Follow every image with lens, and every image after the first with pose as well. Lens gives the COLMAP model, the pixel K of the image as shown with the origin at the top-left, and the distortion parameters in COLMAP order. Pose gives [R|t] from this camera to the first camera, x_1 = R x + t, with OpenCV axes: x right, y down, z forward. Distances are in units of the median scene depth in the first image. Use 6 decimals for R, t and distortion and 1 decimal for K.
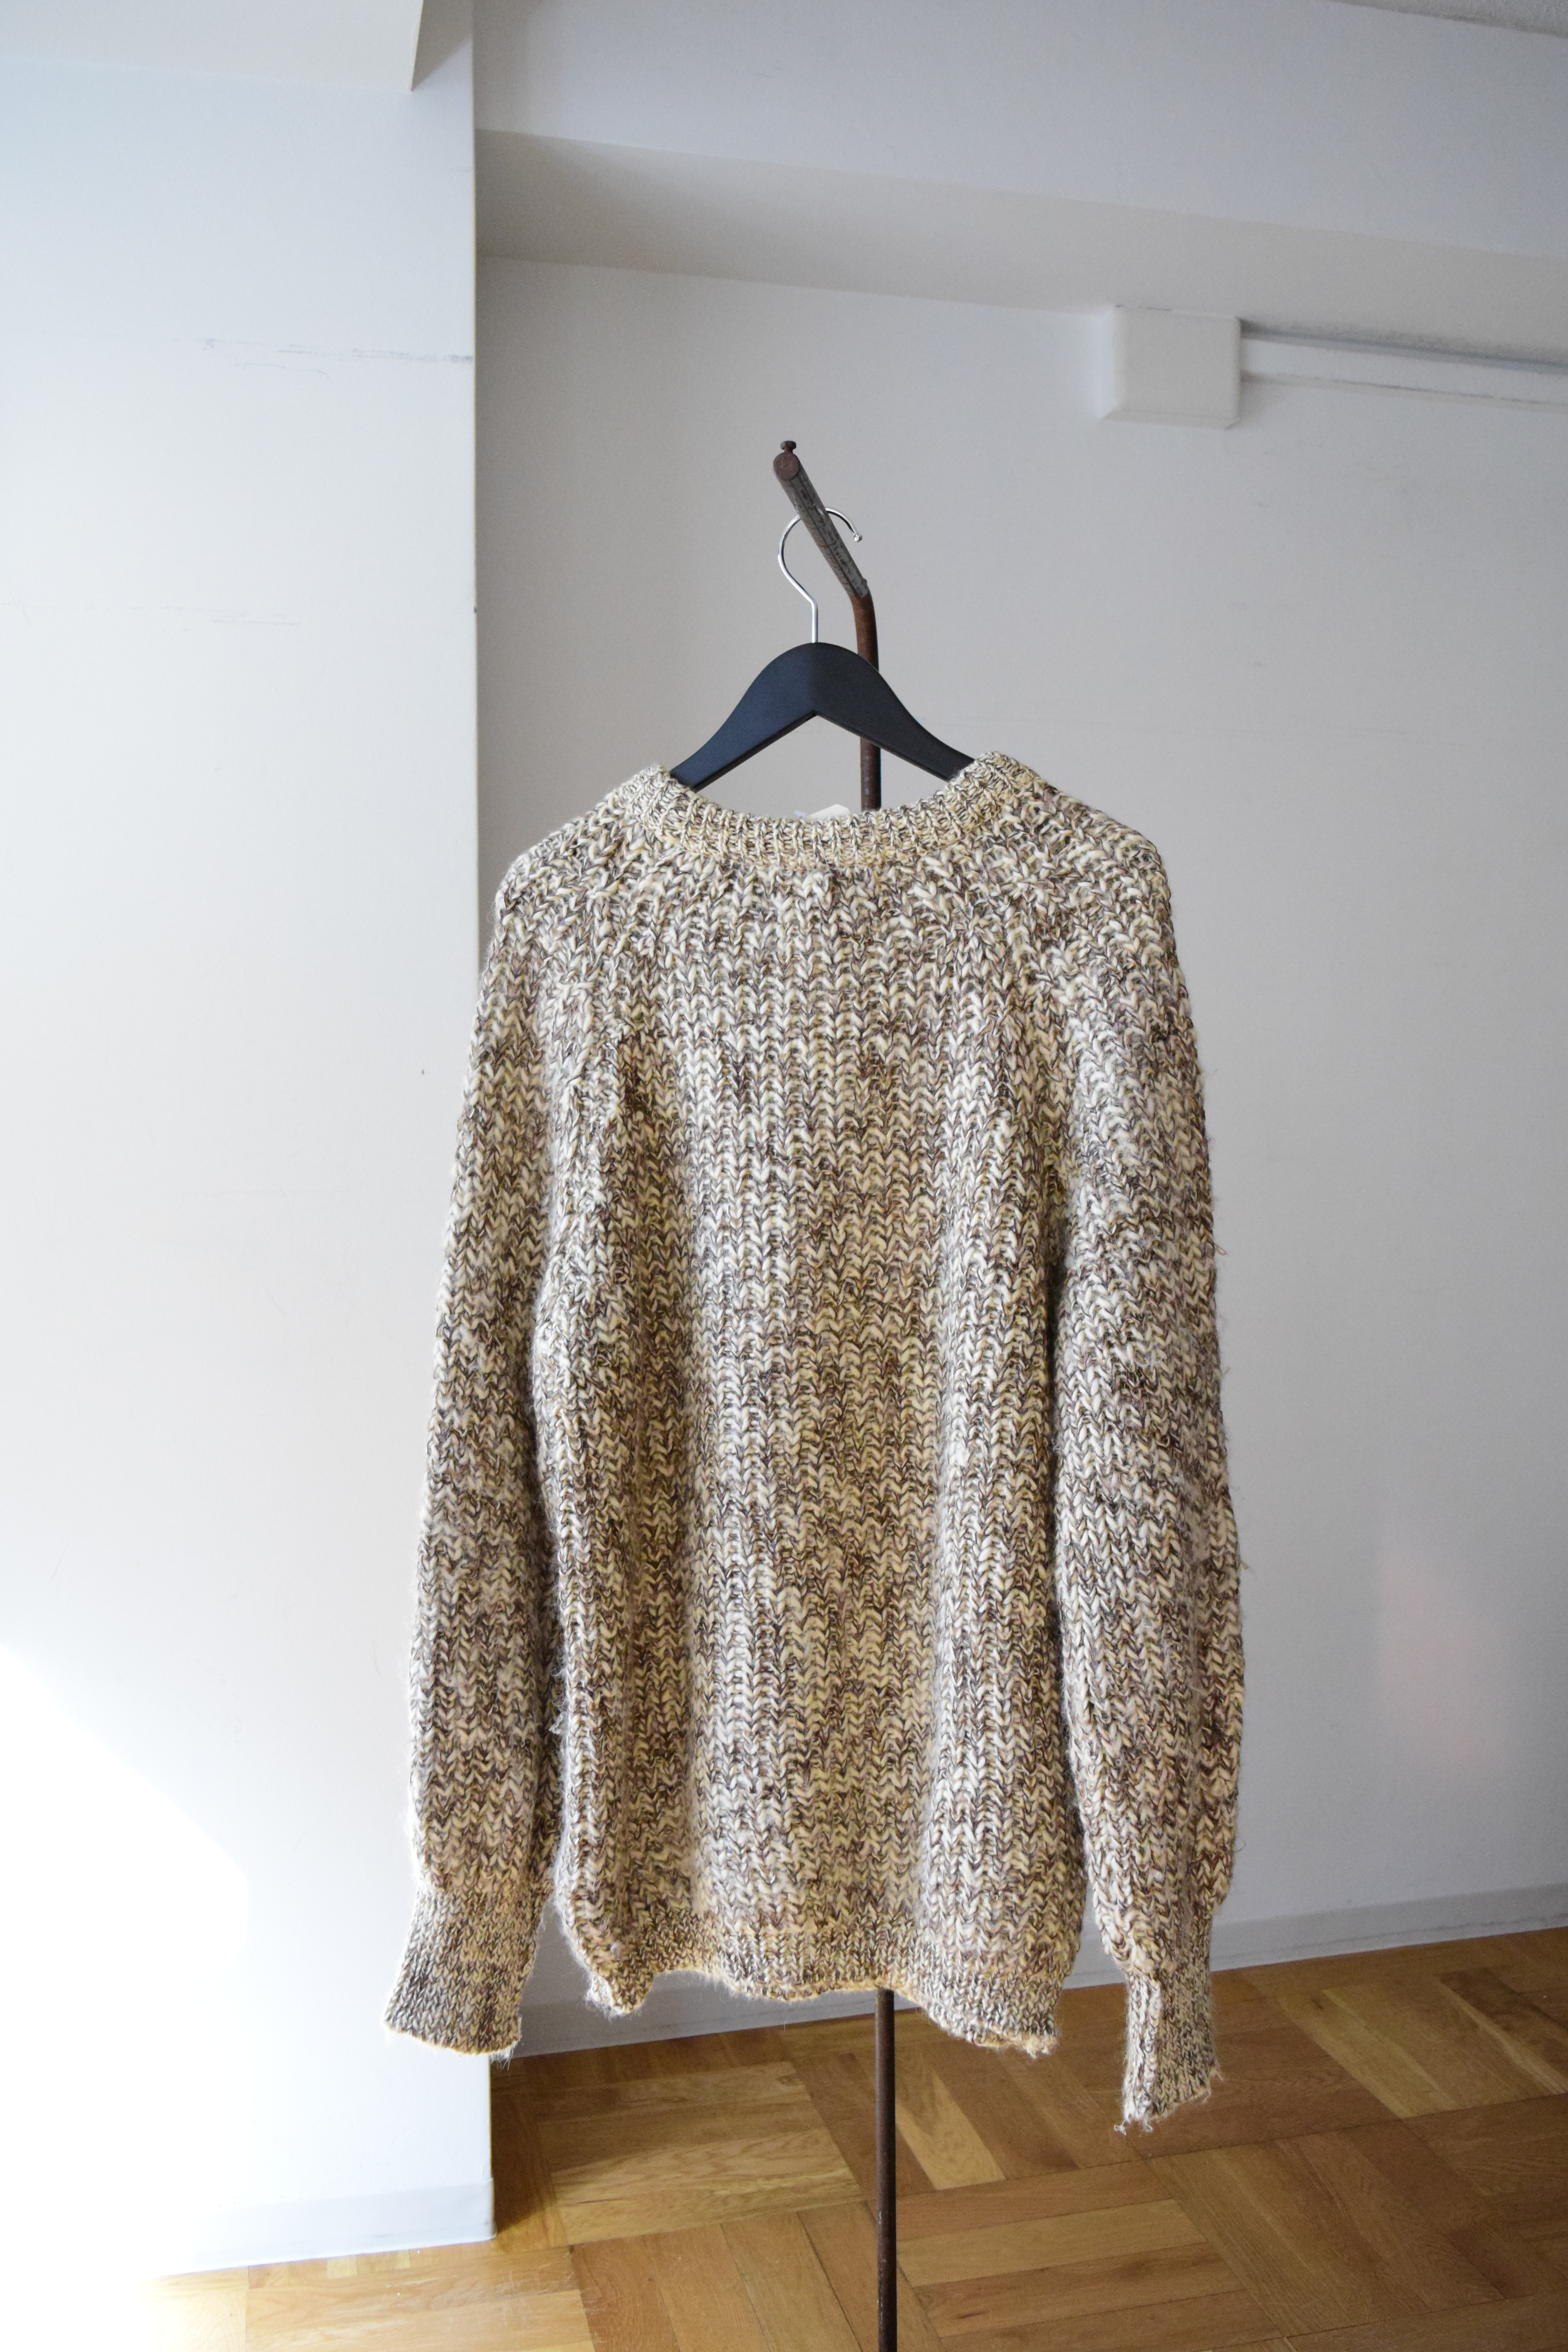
lens RADIAL K [[2083.6, 0, 780.5], [0, 2083.6, 1174.7], [0, 0, 1]] dist [-0.006120, 0.015292]
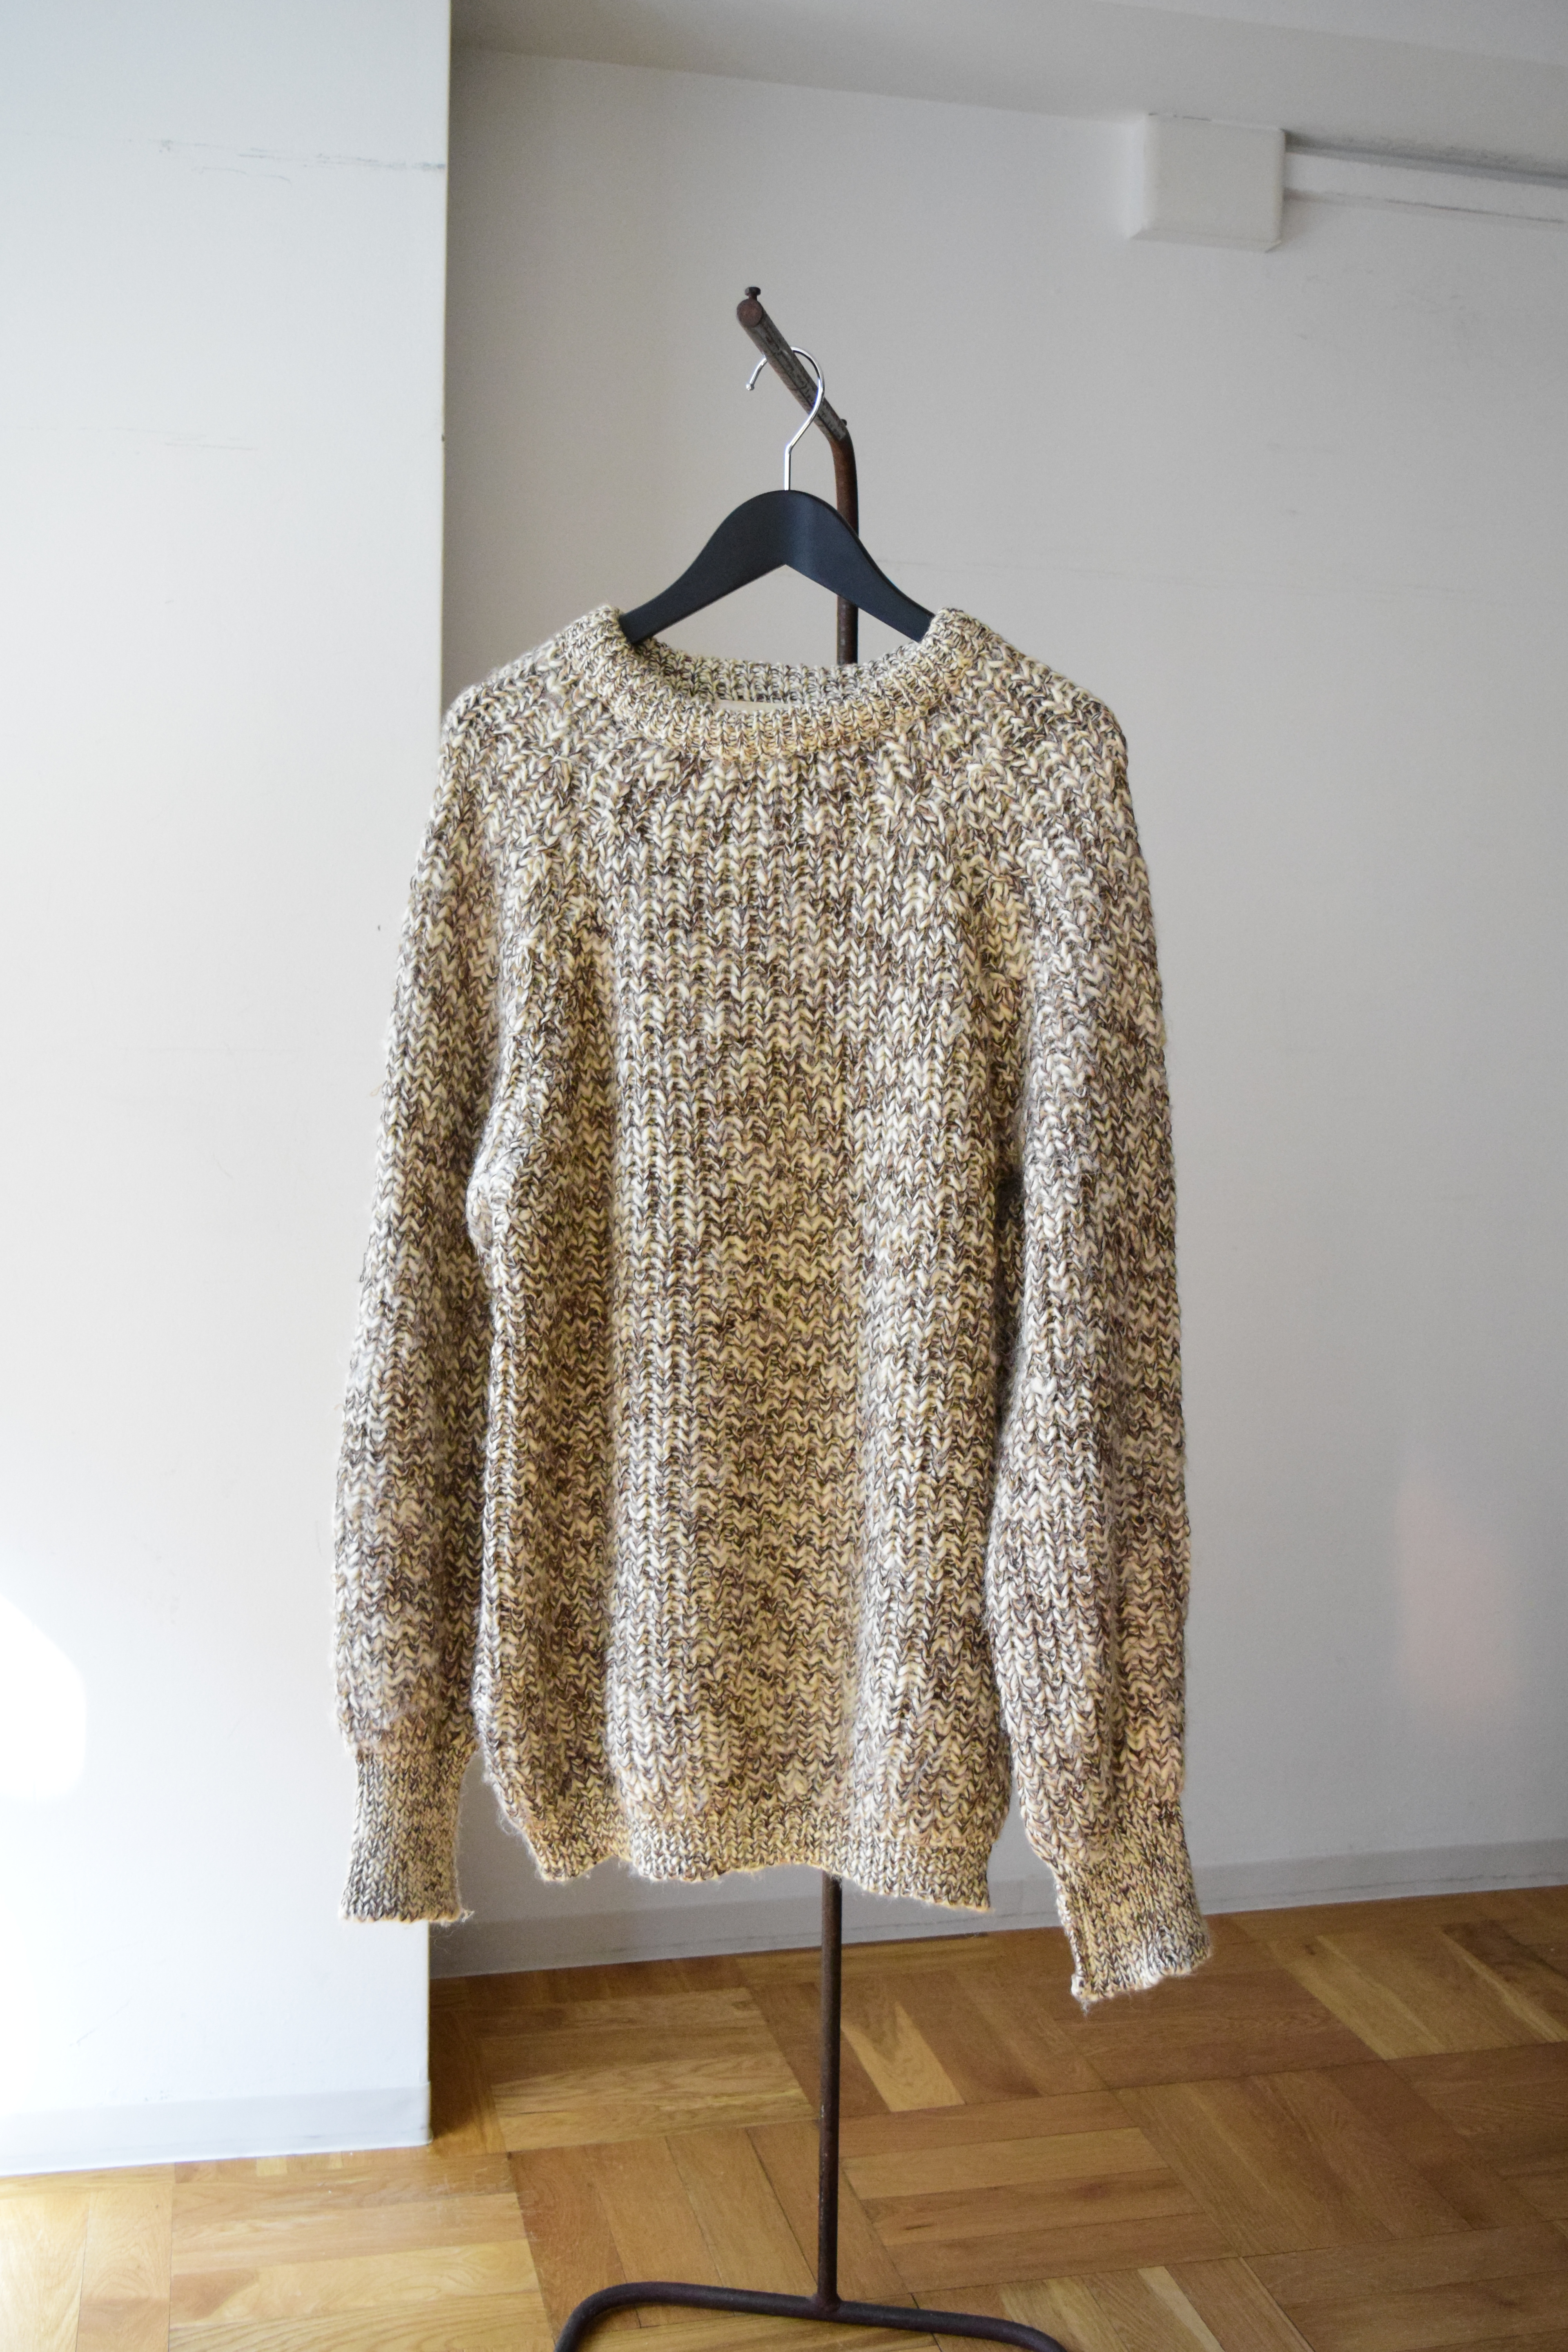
lens RADIAL K [[2424.4, 0, 798.5], [0, 2424.4, 1186.6], [0, 0, 1]] dist [0.022211, 0.000000]
pose [[0.999728, 0.023338, -0.000227, 0.021962], [-0.023310, 0.998907, 0.040507, 0.016130], [0.001173, -0.040491, 0.999179, -0.103098]]
